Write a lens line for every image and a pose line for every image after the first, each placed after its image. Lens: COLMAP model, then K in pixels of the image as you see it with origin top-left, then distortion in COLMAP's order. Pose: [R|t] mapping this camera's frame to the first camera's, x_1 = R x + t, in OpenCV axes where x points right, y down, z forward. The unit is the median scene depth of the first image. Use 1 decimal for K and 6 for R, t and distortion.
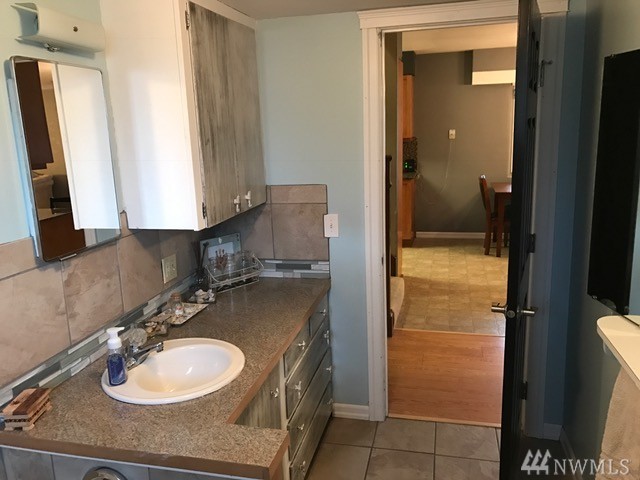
lens RADIAL K [[529.0, 0, 319.4], [0, 529.0, 239.4], [0, 0, 1]] dist [0.037155, -0.038801]
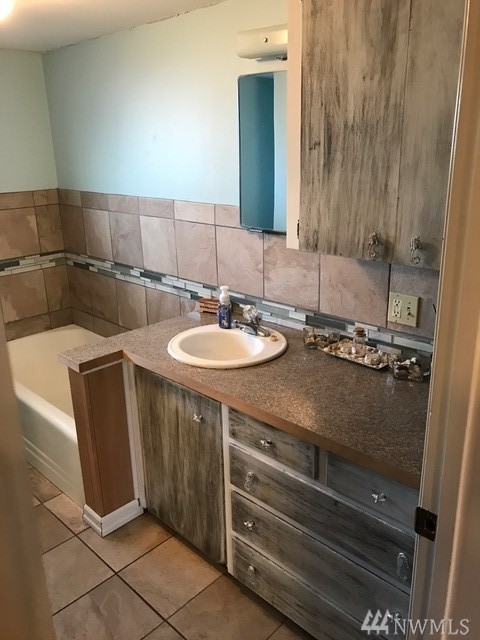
lens RADIAL K [[529.0, 0, 240.8], [0, 529.0, 315.2], [0, 0, 1]] dist [0.037155, -0.038801]
pose [[-0.508930, 0.310051, -0.803031, 0.560331], [-0.141508, 0.890055, 0.433333, -0.288168], [0.849097, 0.334171, -0.409101, 1.322569]]
